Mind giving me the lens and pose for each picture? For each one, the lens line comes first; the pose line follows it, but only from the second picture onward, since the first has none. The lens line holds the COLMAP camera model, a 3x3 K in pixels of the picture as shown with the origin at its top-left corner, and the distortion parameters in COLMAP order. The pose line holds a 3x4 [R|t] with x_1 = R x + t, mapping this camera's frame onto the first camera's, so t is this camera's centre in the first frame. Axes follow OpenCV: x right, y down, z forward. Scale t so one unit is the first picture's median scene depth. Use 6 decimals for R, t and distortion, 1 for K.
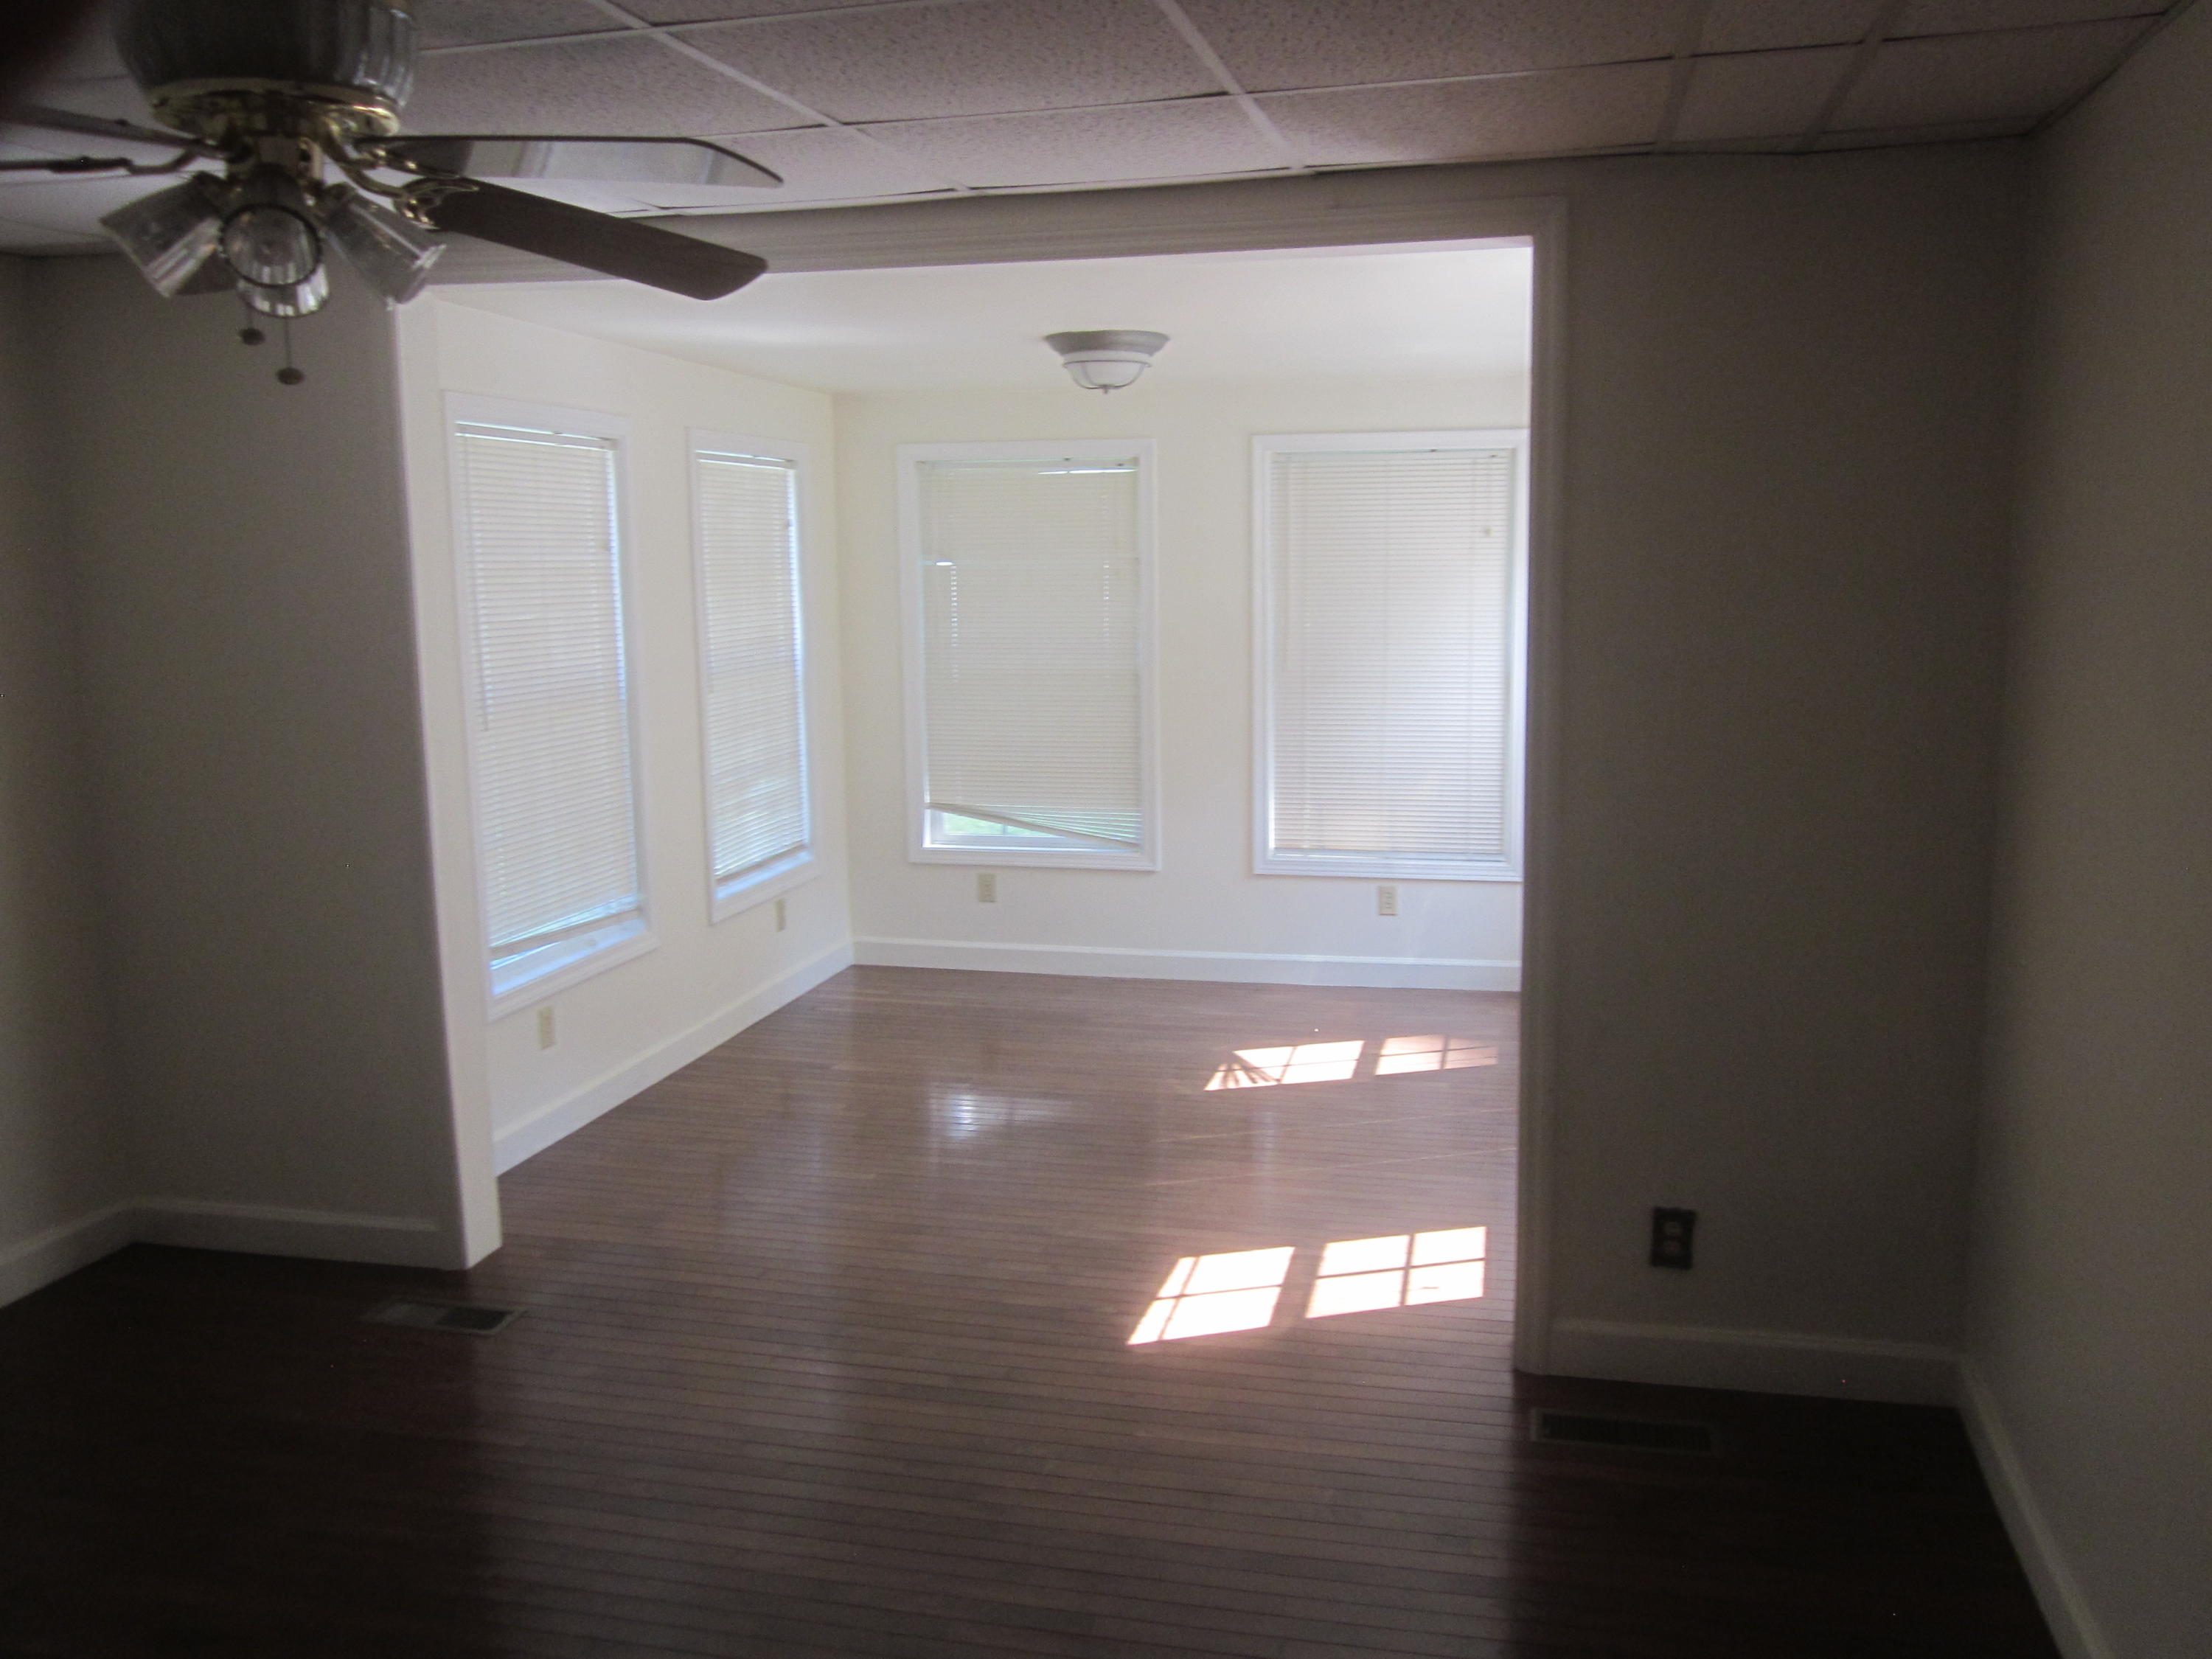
lens RADIAL K [[1870.4, 0, 1097.4], [0, 1870.4, 827.8], [0, 0, 1]] dist [-0.025920, 0.006933]
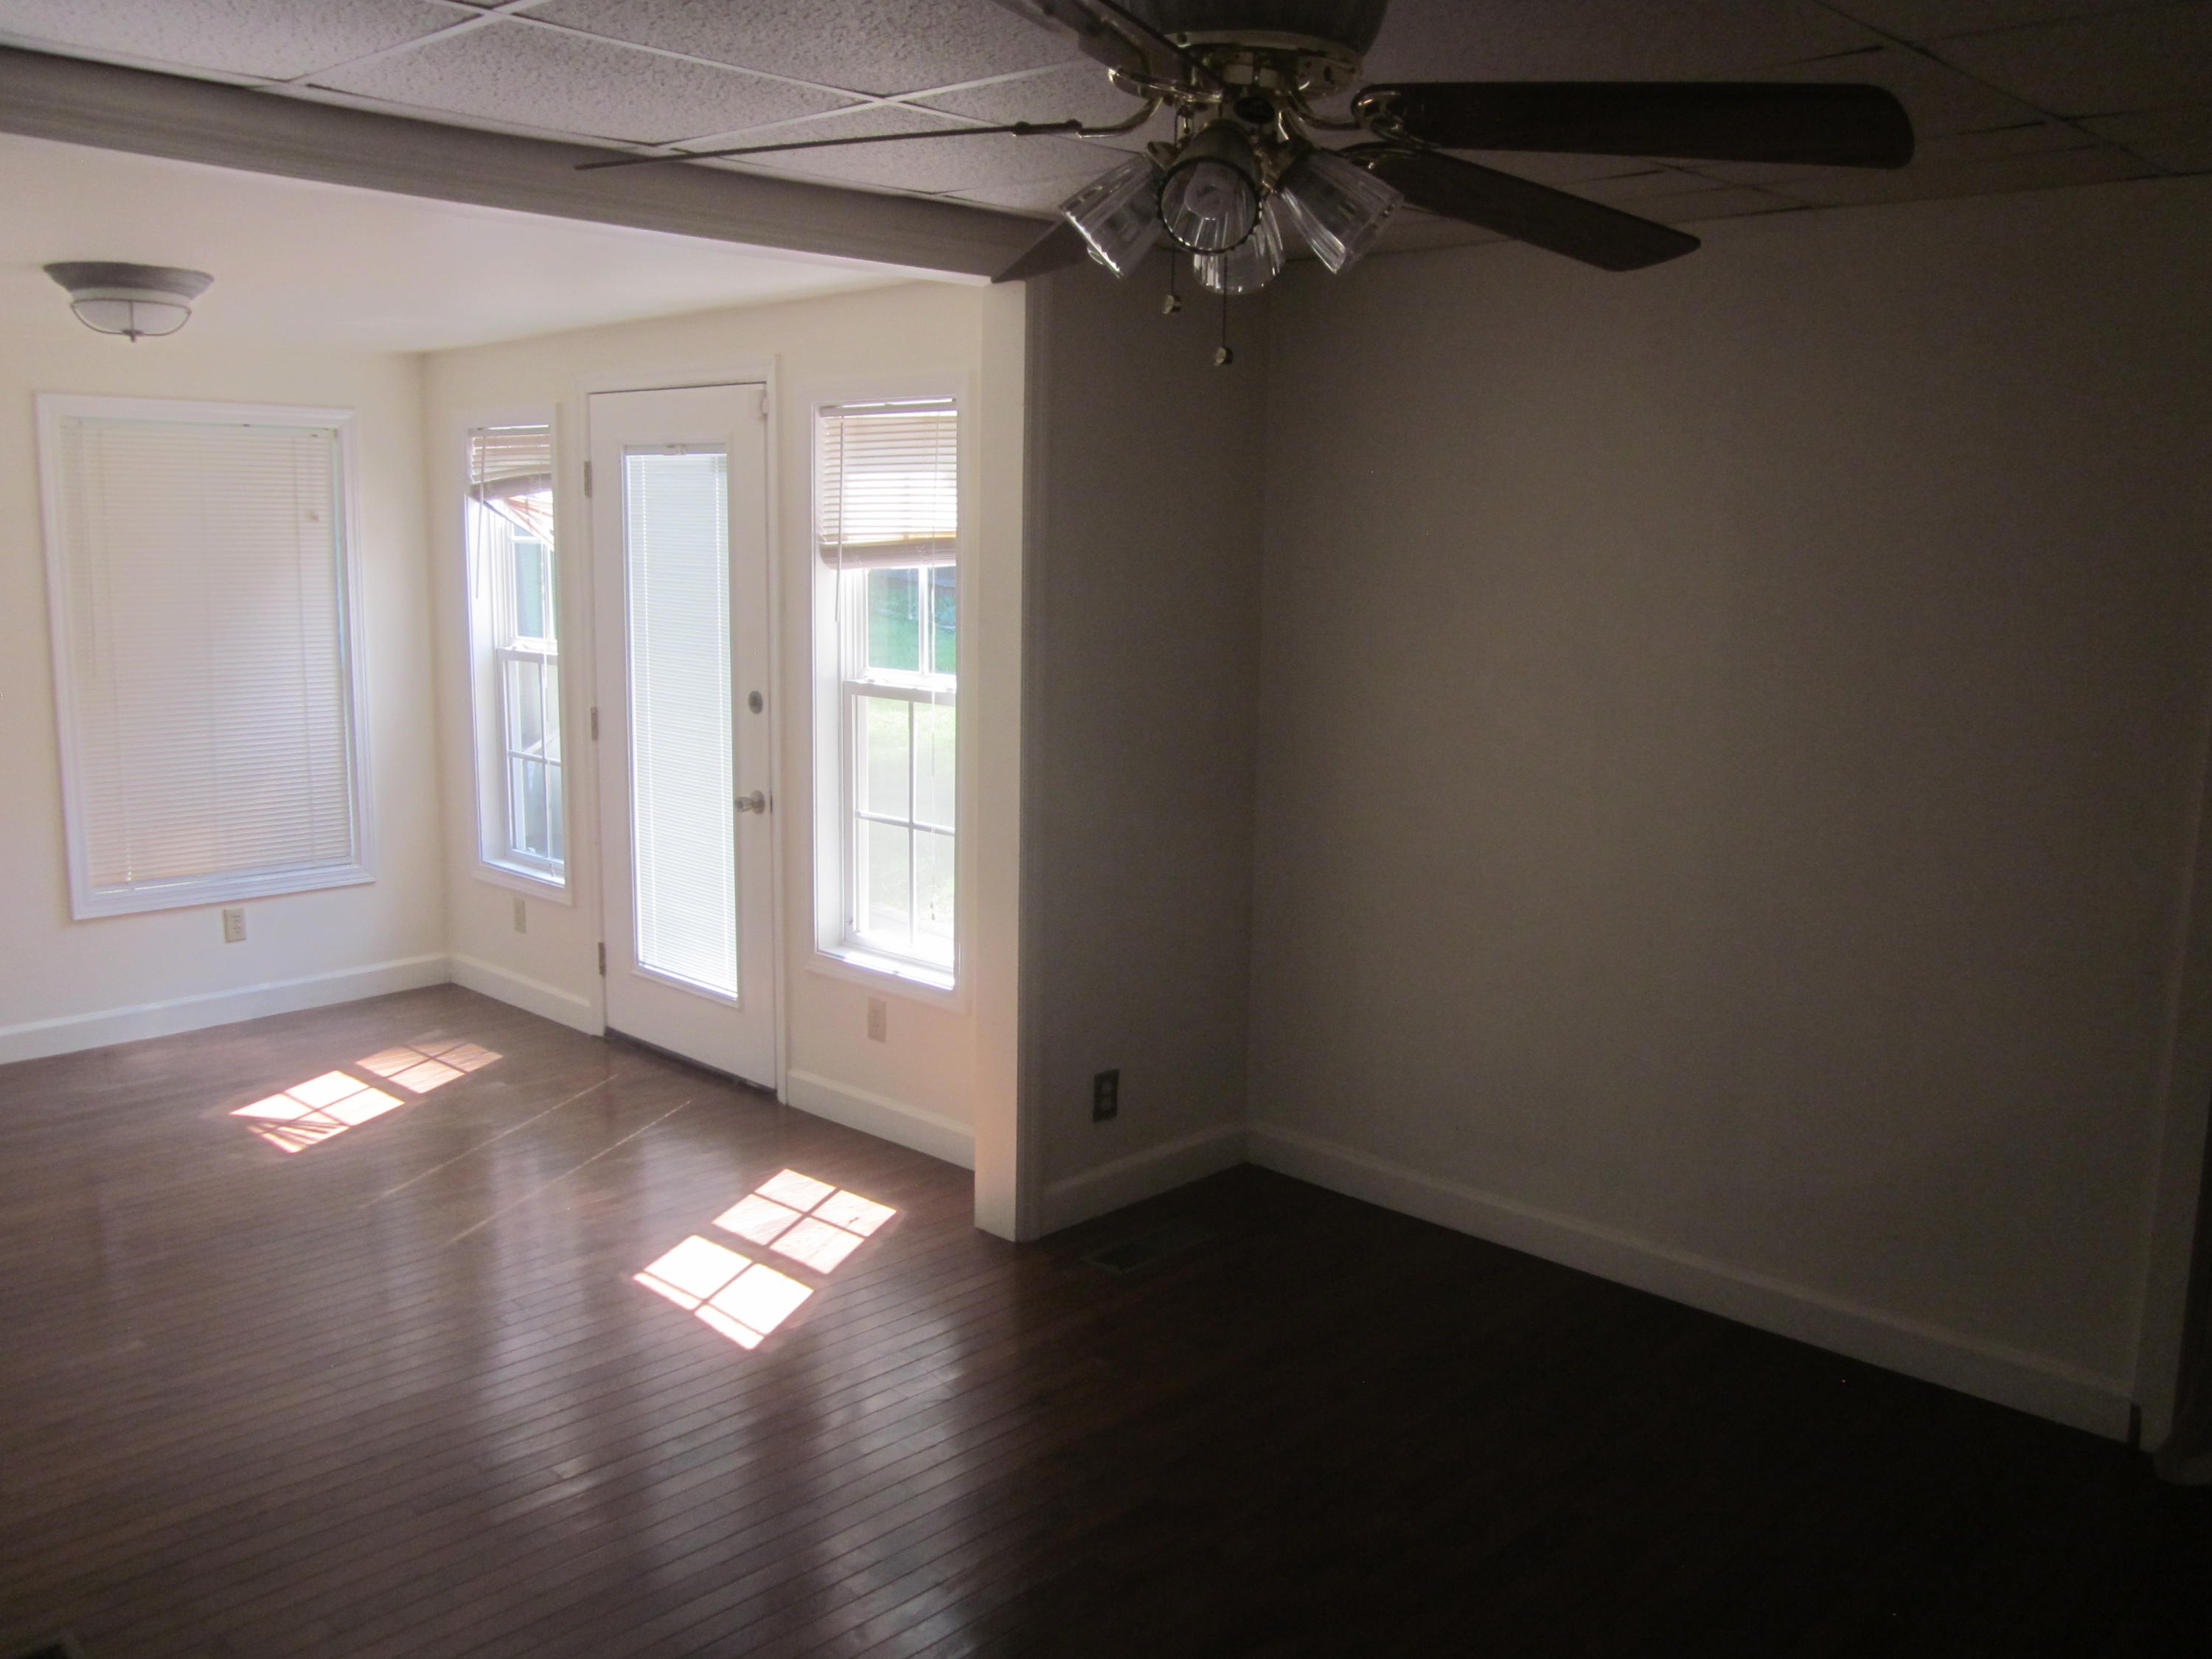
lens RADIAL K [[1870.4, 0, 1097.4], [0, 1870.4, 827.8], [0, 0, 1]] dist [-0.025920, 0.006933]
pose [[0.504211, -0.116818, 0.855643, -0.474627], [0.109261, 0.991476, 0.070978, -0.030773], [-0.856641, 0.057700, 0.512676, 0.219847]]
